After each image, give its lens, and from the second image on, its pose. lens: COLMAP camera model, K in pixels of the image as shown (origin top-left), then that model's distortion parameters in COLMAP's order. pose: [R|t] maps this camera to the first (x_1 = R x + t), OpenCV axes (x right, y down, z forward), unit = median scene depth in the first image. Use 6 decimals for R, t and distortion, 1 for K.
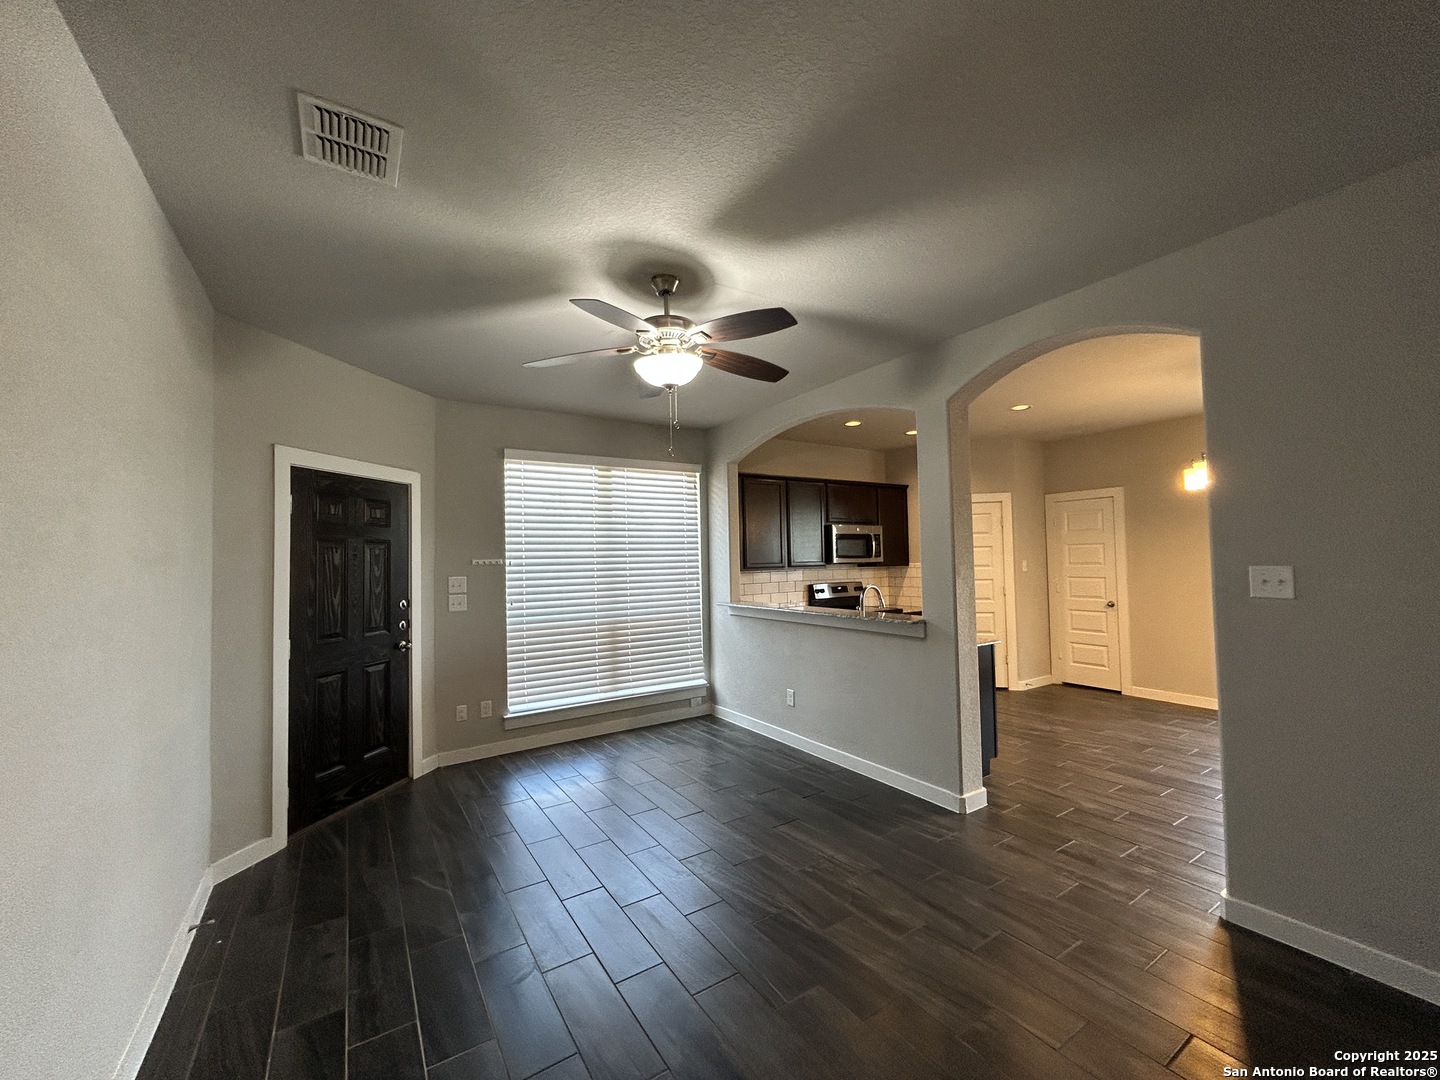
lens RADIAL K [[580.5, 0, 722.6], [0, 580.5, 538.3], [0, 0, 1]] dist [-0.001461, 0.000542]
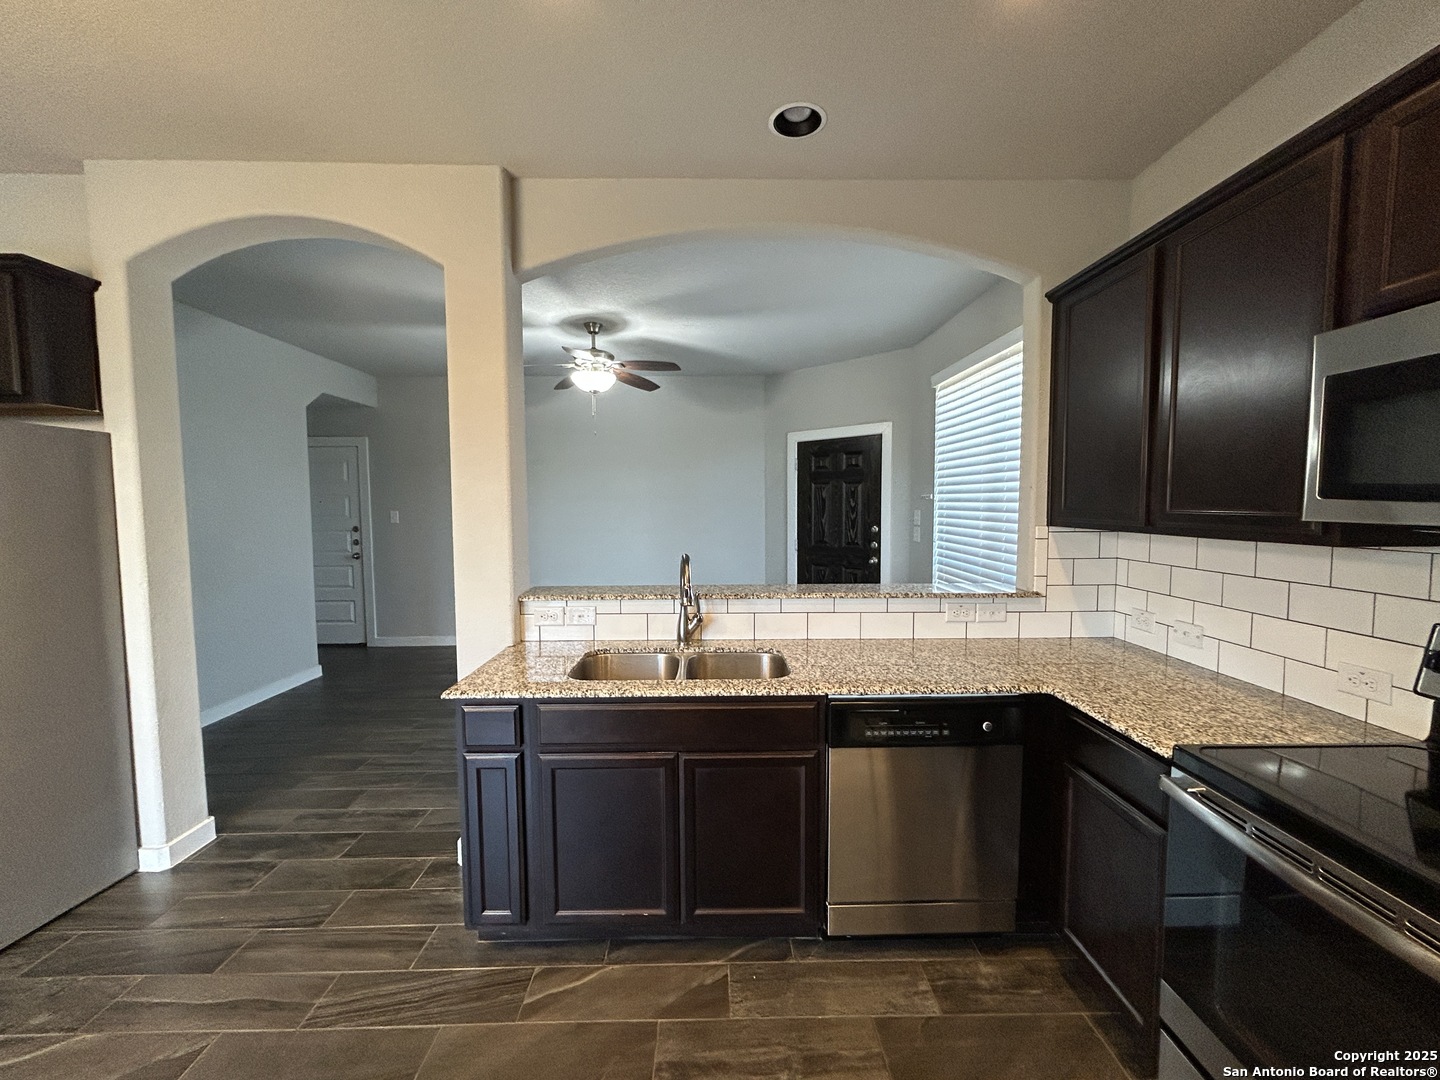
lens RADIAL K [[580.5, 0, 722.6], [0, 580.5, 538.3], [0, 0, 1]] dist [-0.001461, 0.000542]
pose [[-0.527322, 0.077341, -0.846138, 0.573671], [0.047349, 0.996976, 0.061619, 0.030451], [0.848345, -0.007571, -0.529389, 1.111060]]
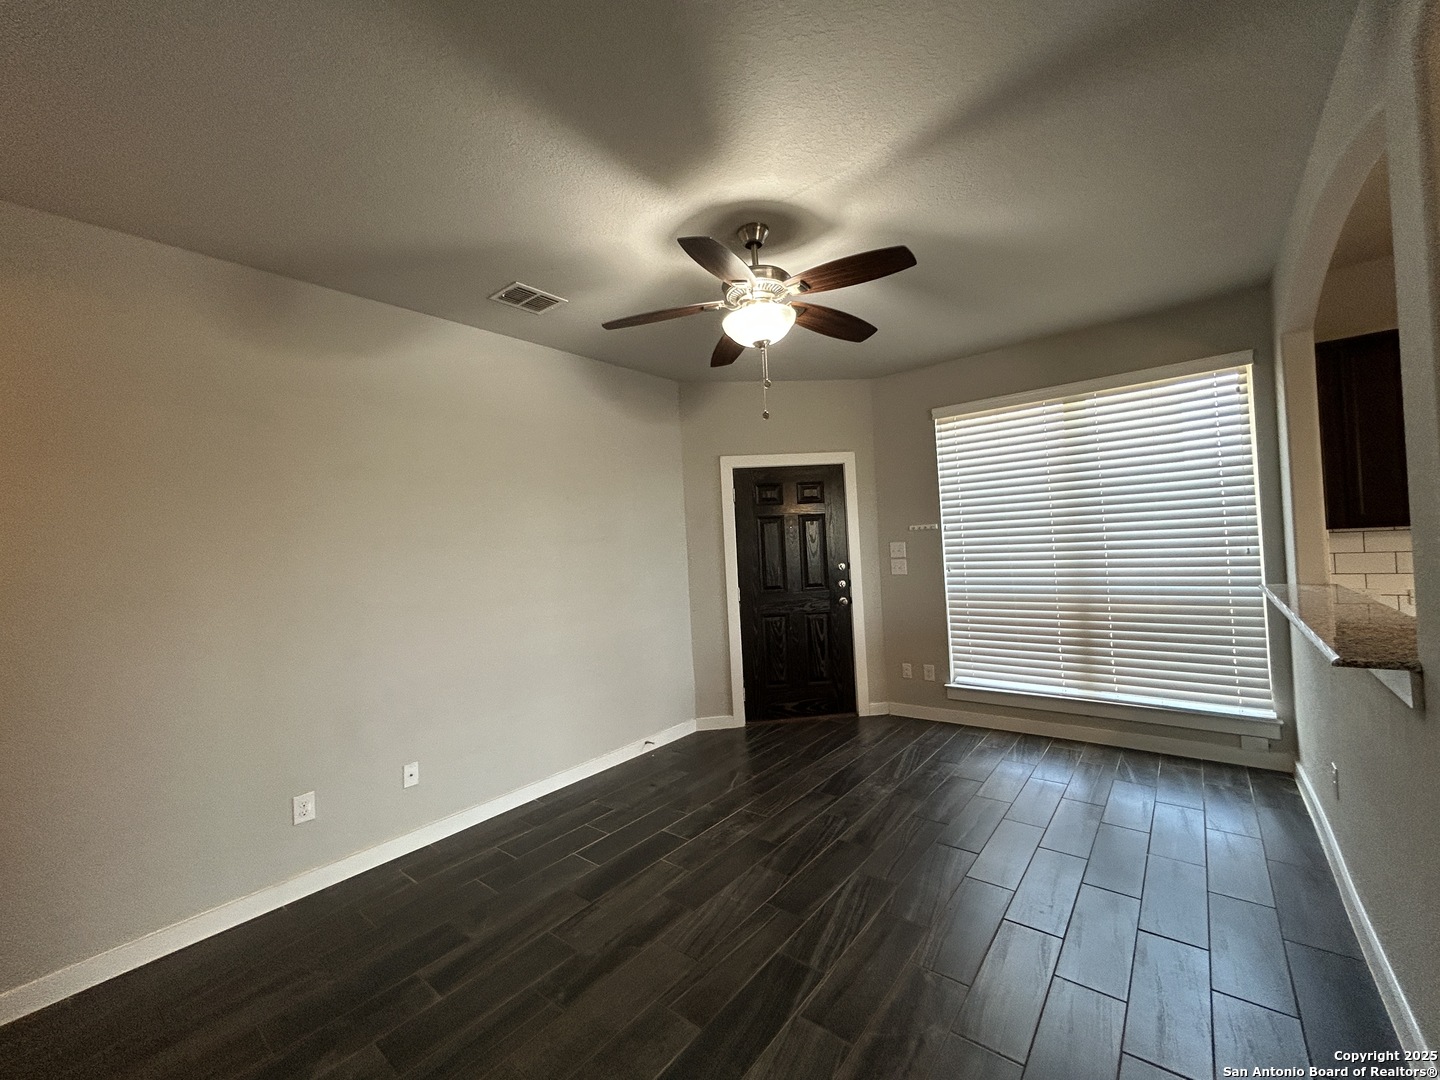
lens RADIAL K [[580.5, 0, 722.6], [0, 580.5, 538.3], [0, 0, 1]] dist [-0.001461, 0.000542]
pose [[0.307170, -0.007288, -0.951627, 0.397858], [0.078620, 0.996747, 0.017744, 0.013129], [0.948402, -0.080267, 0.306743, 0.328308]]
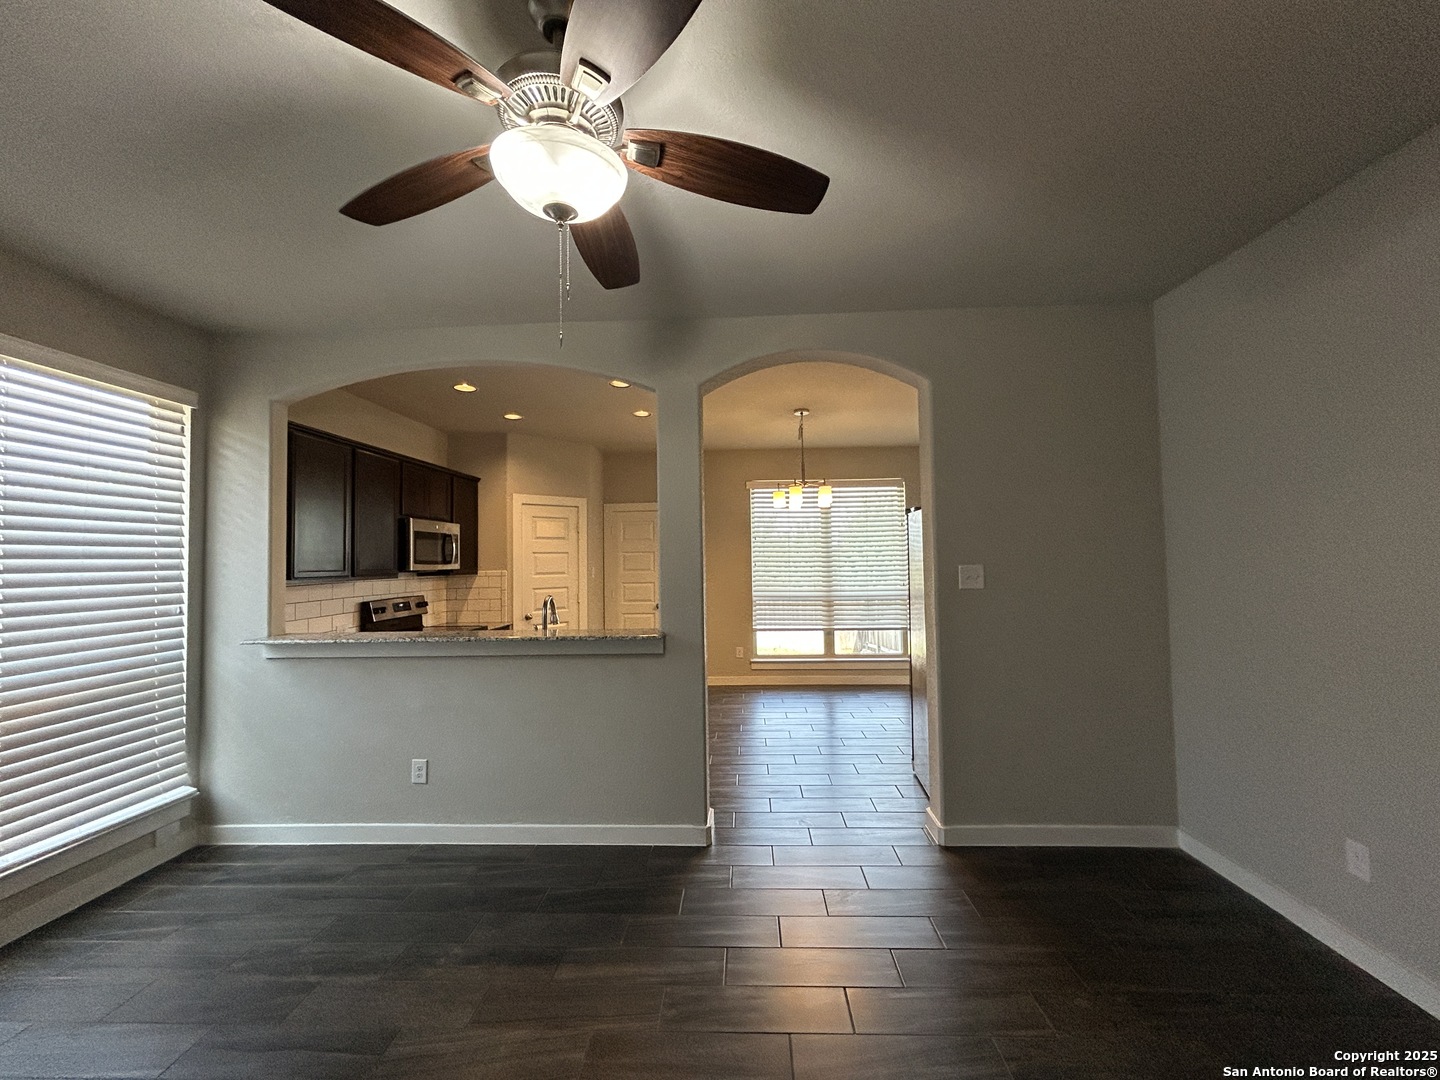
lens RADIAL K [[577.3, 0, 723.6], [0, 577.3, 539.0], [0, 0, 1]] dist [0.000839, -0.000054]
pose [[0.576181, 0.039365, 0.816373, -0.212822], [-0.024390, 0.999223, -0.030968, 0.018715], [-0.816958, -0.002069, 0.576693, 0.306008]]
